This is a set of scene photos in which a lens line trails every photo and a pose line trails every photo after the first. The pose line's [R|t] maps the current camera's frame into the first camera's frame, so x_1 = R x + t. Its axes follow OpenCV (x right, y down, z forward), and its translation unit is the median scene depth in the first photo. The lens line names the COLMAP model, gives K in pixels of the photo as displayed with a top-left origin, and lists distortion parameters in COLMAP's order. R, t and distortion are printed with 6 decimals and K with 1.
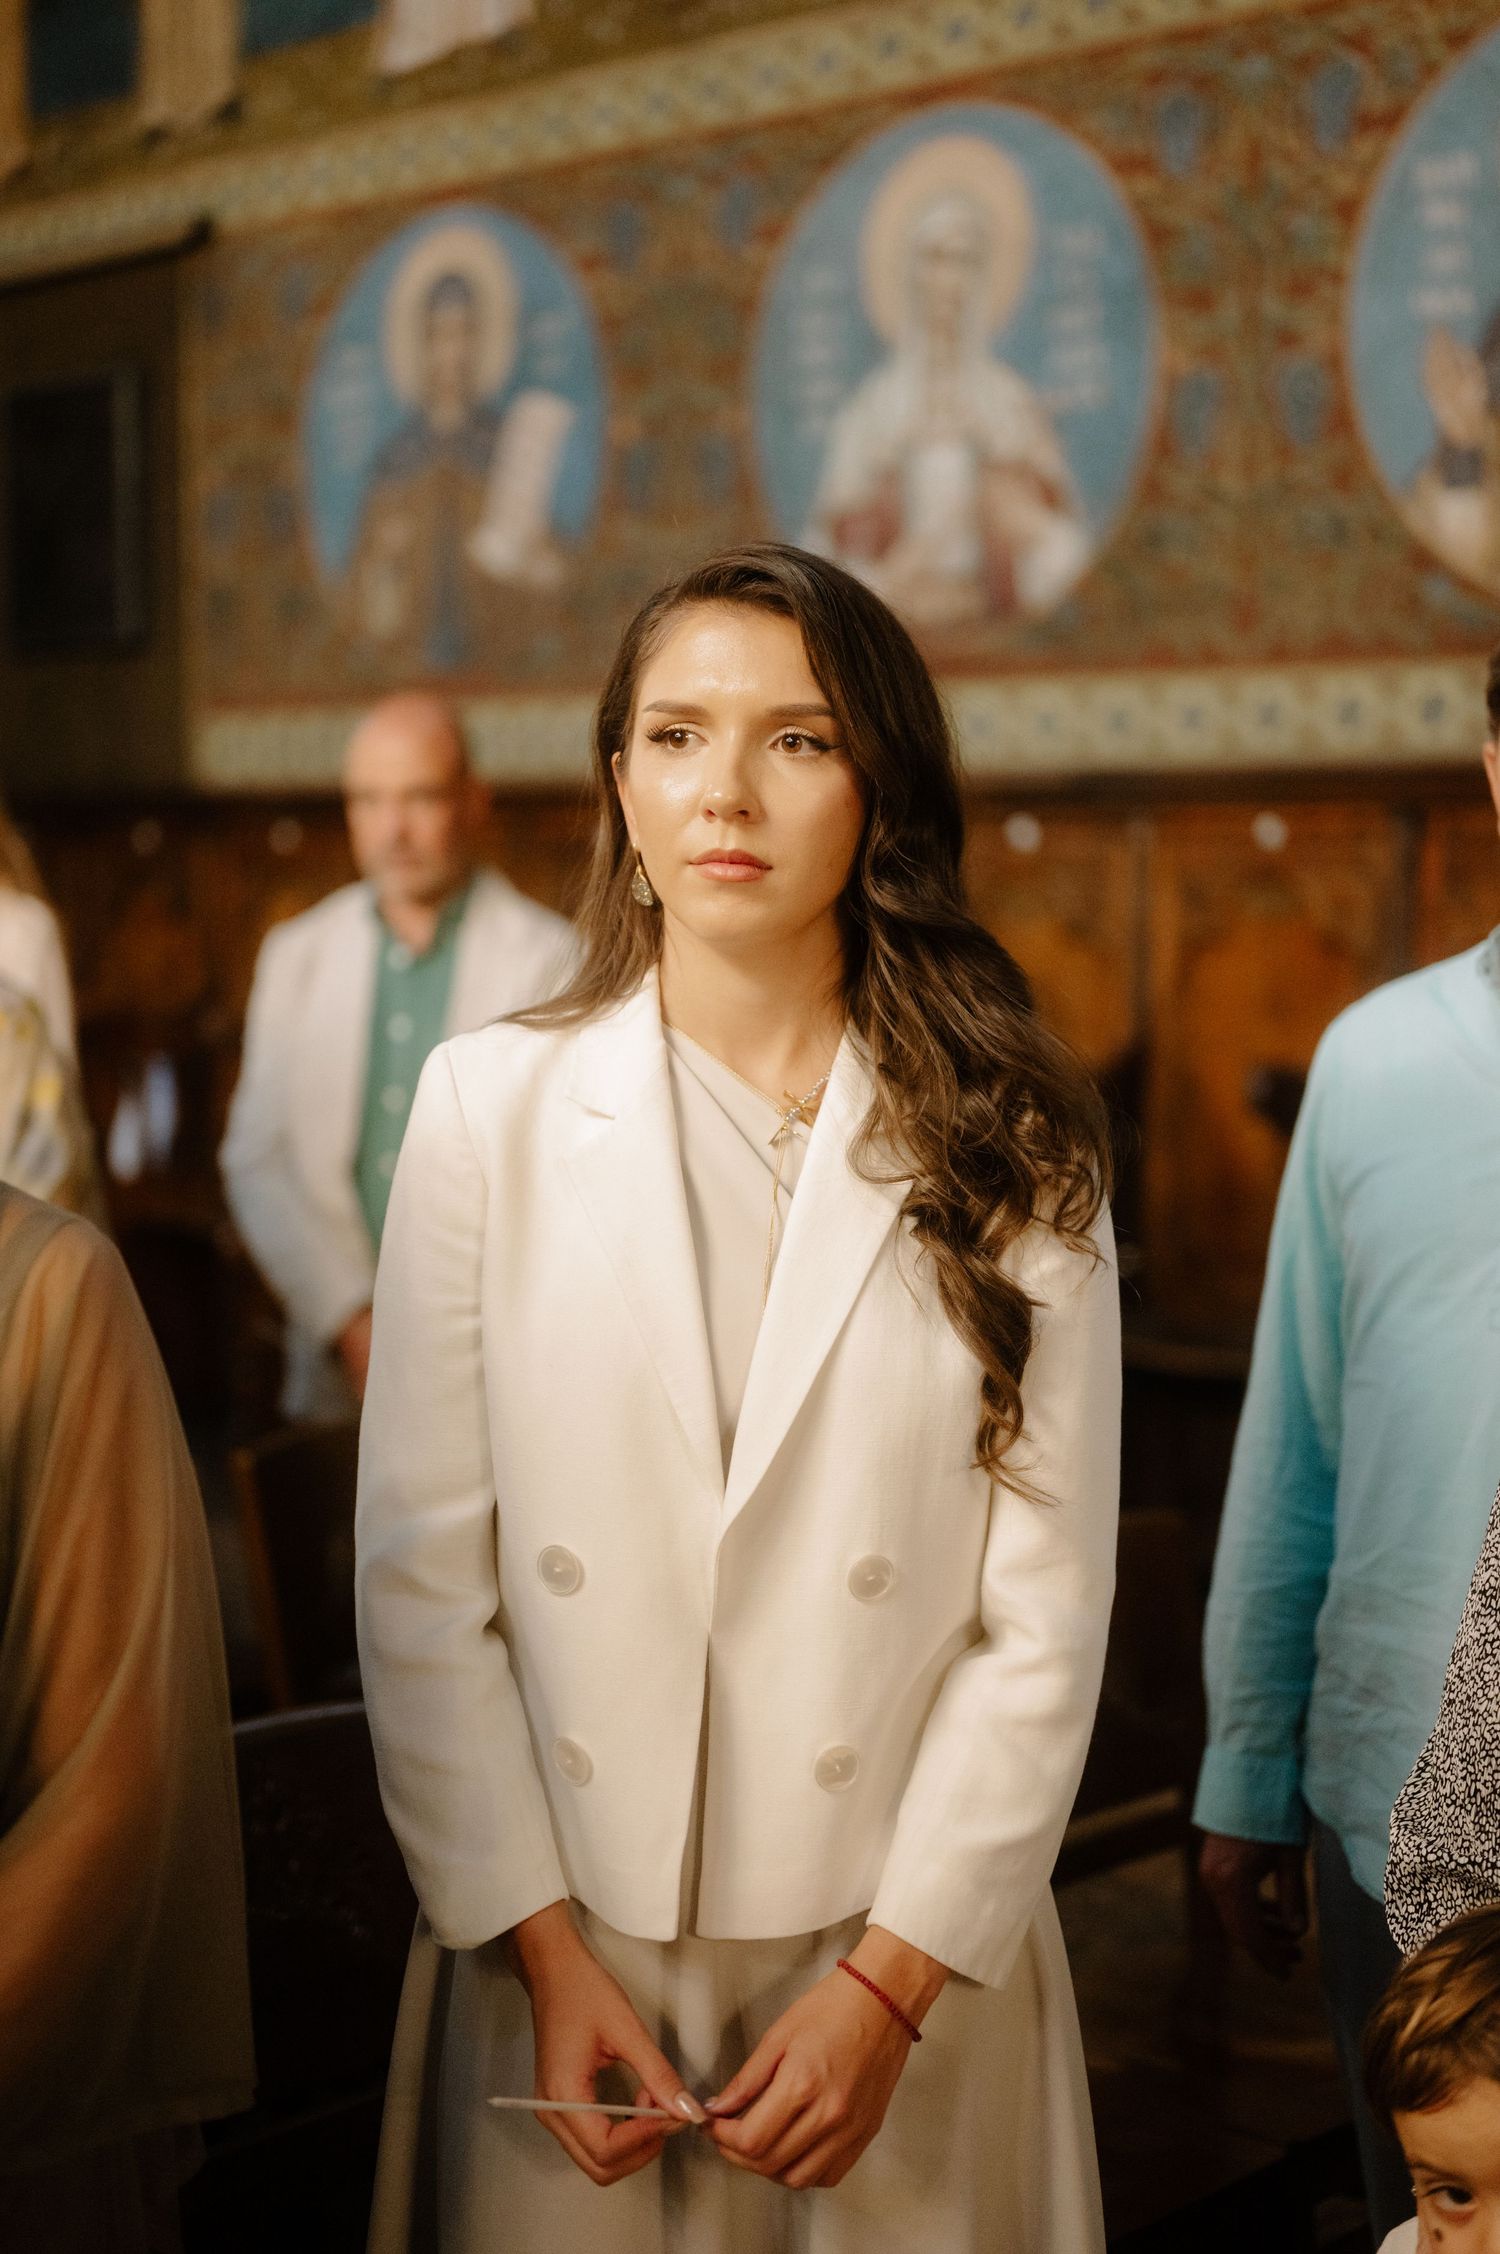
lens RADIAL K [[3182.5, 0, 750.0], [0, 3182.5, 1127.0], [0, 0, 1]] dist [0.101667, -0.132662]
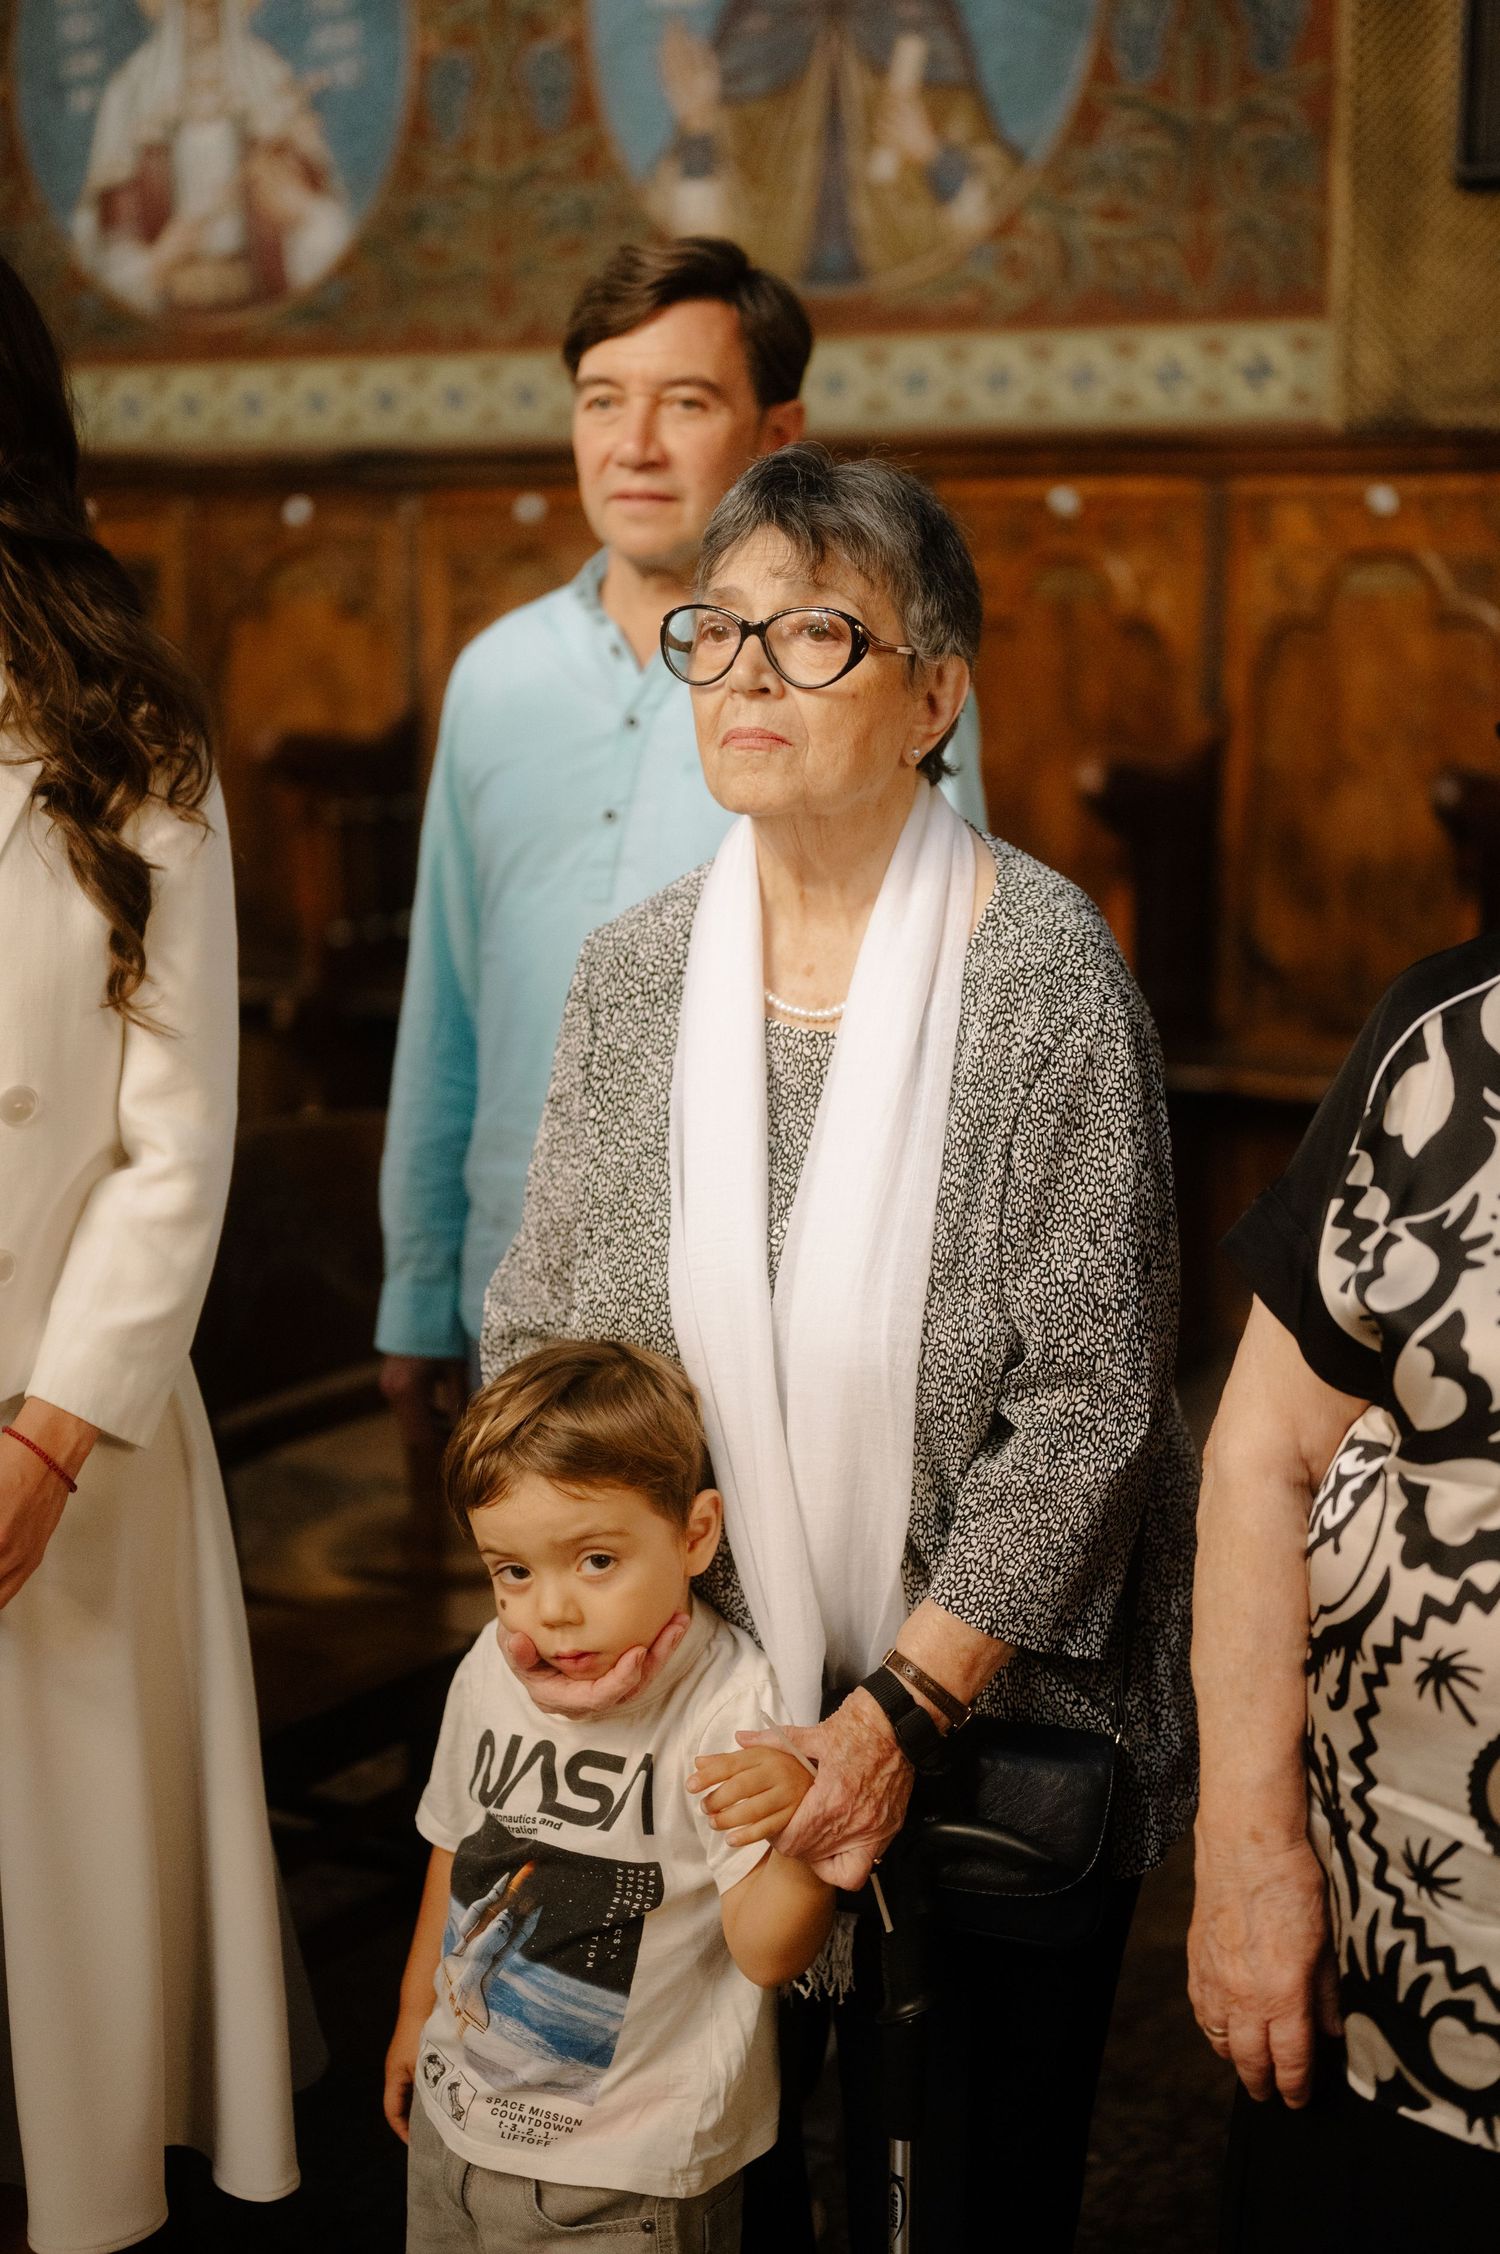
lens RADIAL K [[3182.5, 0, 750.0], [0, 3182.5, 1127.0], [0, 0, 1]] dist [0.101667, -0.132662]
pose [[0.981032, -0.043368, 0.188935, 0.077642], [0.026288, 0.995413, 0.091988, 0.047498], [-0.192057, -0.085277, 0.977672, -0.190272]]
